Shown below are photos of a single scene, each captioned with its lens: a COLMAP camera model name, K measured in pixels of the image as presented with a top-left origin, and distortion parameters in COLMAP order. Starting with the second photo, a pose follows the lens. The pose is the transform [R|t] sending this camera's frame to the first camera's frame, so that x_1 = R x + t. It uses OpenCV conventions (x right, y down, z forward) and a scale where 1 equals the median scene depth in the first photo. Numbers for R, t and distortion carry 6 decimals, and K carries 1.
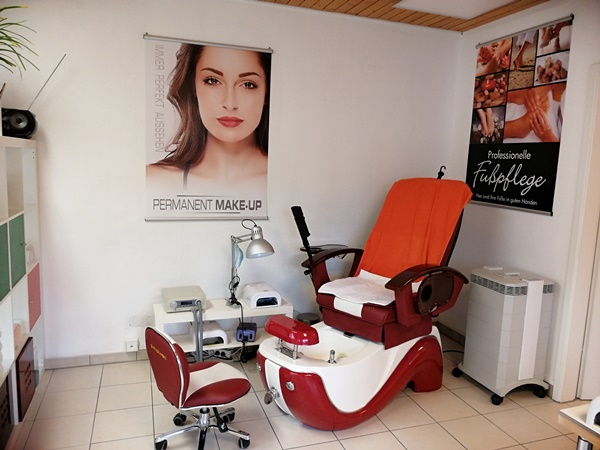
lens RADIAL K [[467.0, 0, 300.1], [0, 467.0, 225.7], [0, 0, 1]] dist [0.002445, 0.004839]
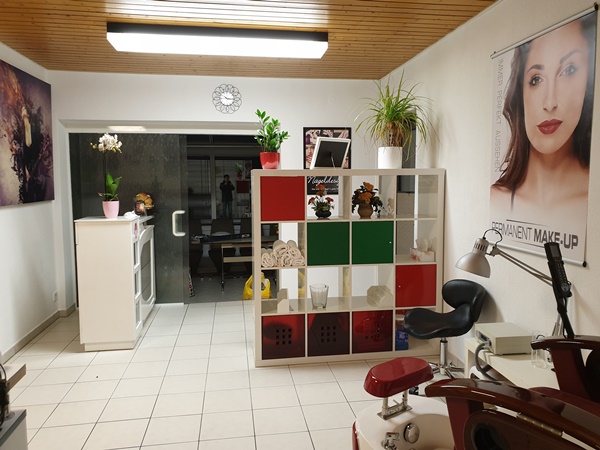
lens RADIAL K [[467.4, 0, 303.1], [0, 467.4, 225.7], [0, 0, 1]] dist [0.014520, -0.024397]
pose [[-0.177458, 0.059435, -0.982332, 0.677874], [-0.138002, 0.986809, 0.084635, -0.074814], [0.974405, 0.150583, -0.166915, 0.768694]]
